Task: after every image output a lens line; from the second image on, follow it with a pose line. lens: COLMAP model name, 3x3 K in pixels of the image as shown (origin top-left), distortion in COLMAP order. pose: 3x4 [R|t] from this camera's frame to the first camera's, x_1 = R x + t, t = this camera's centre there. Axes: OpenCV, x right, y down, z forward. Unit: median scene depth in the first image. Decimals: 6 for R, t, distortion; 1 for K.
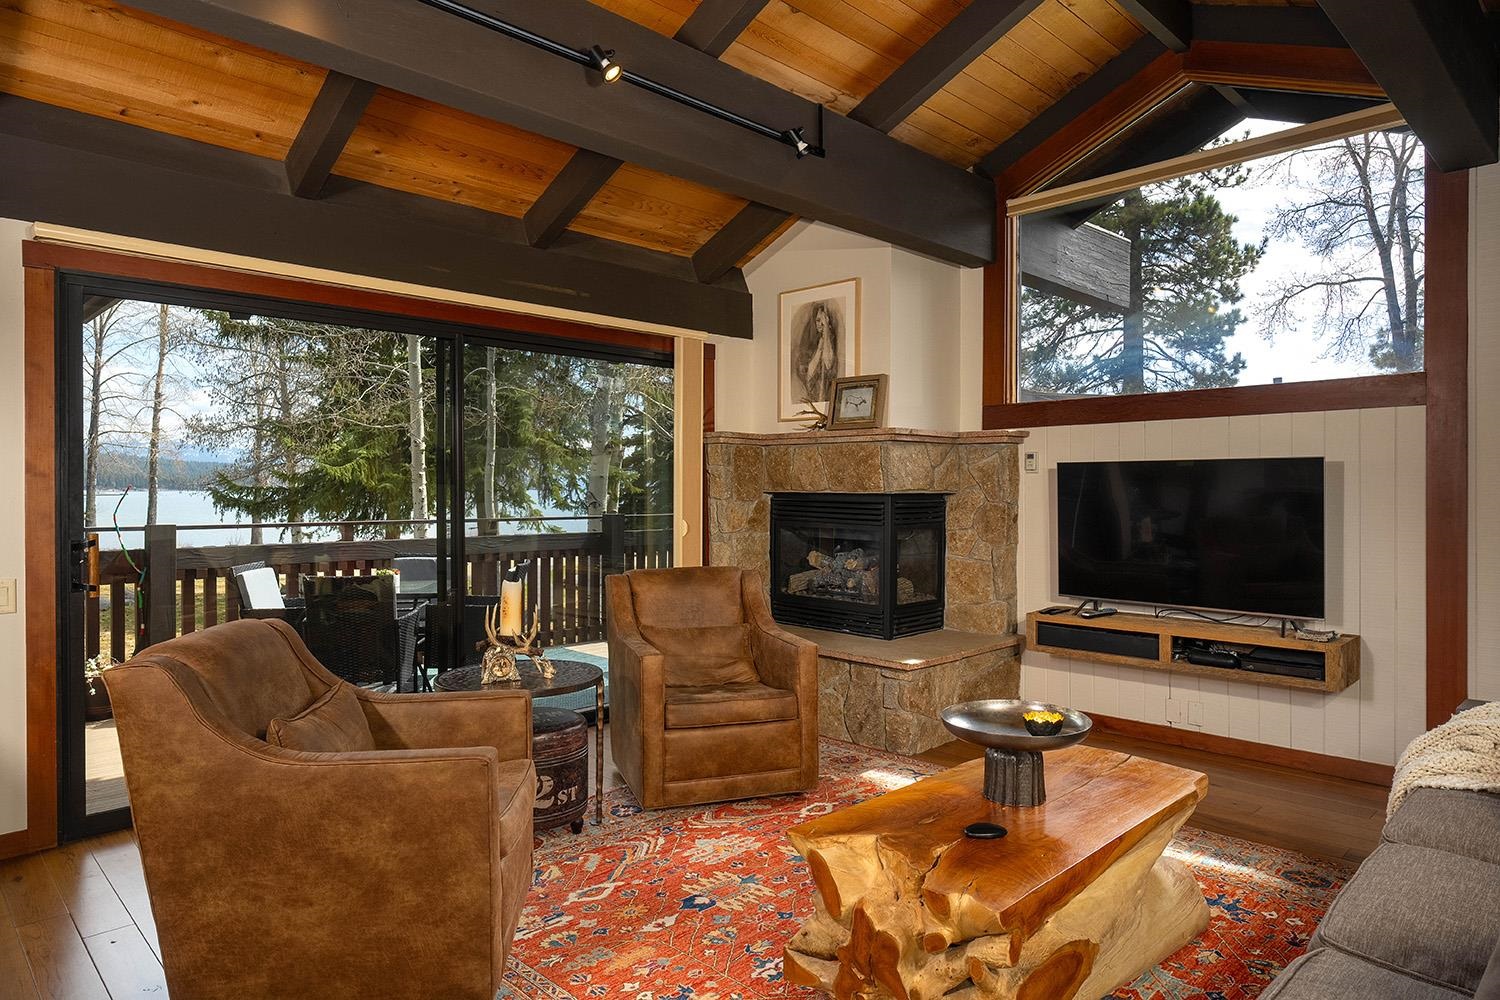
lens RADIAL K [[908.8, 0, 752.9], [0, 908.8, 499.3], [0, 0, 1]] dist [0.005807, -0.000355]
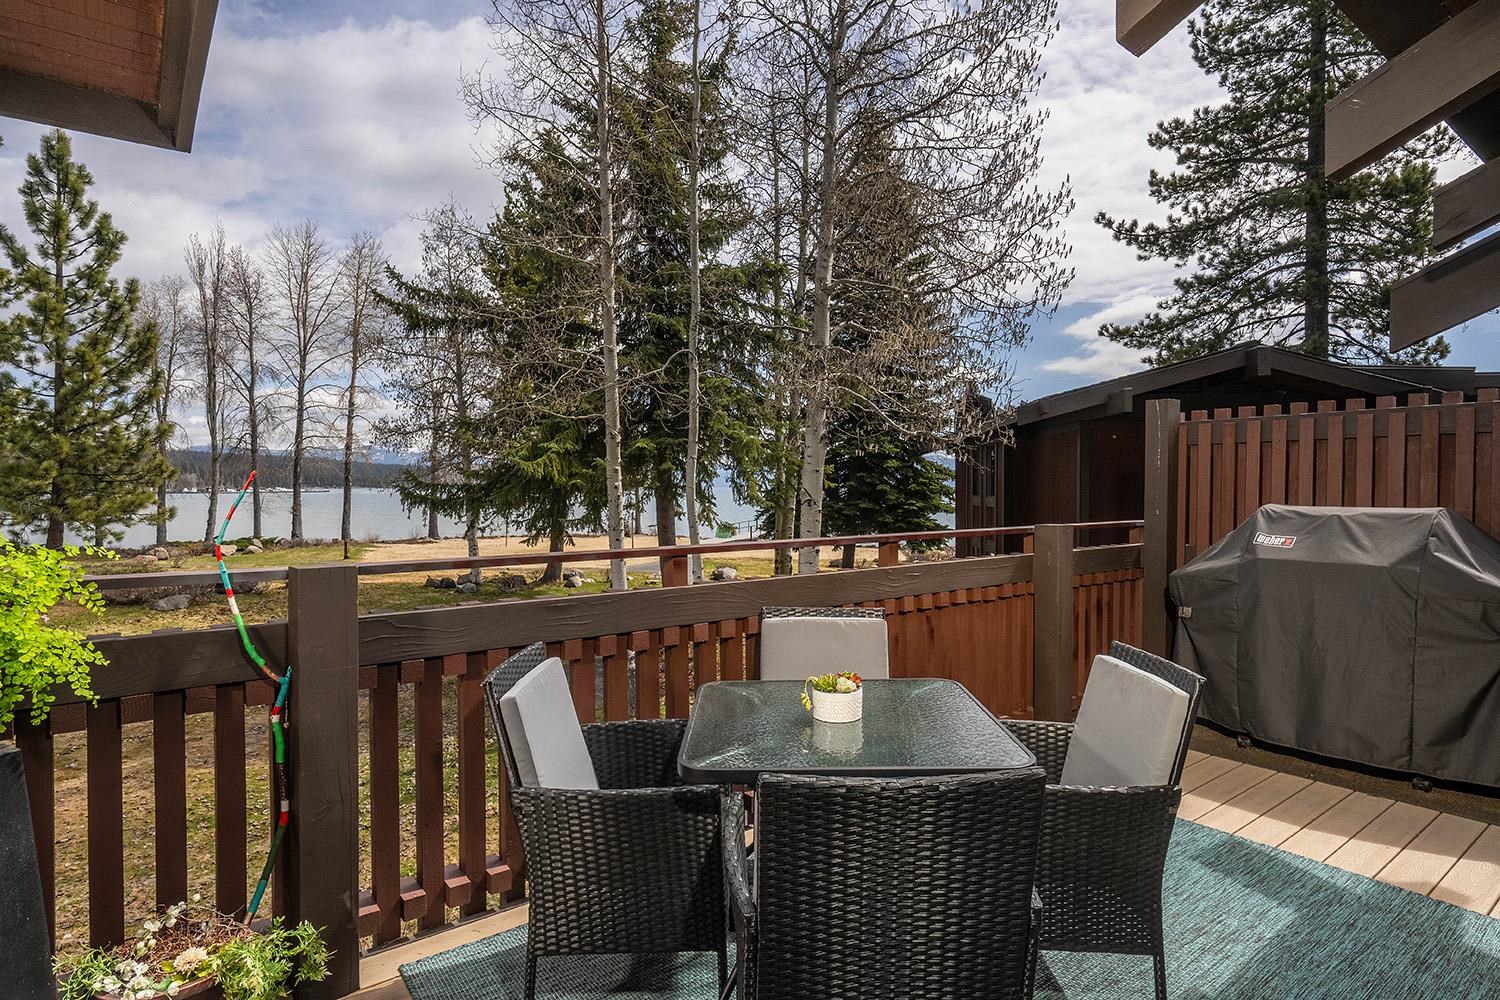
lens RADIAL K [[802.3, 0, 747.4], [0, 802.3, 498.1], [0, 0, 1]] dist [-0.003392, -0.000424]
pose [[0.992752, -0.000671, -0.120180, -0.066434], [0.001182, 0.999991, 0.004180, -0.000807], [0.120176, -0.004292, 0.992743, 0.103987]]
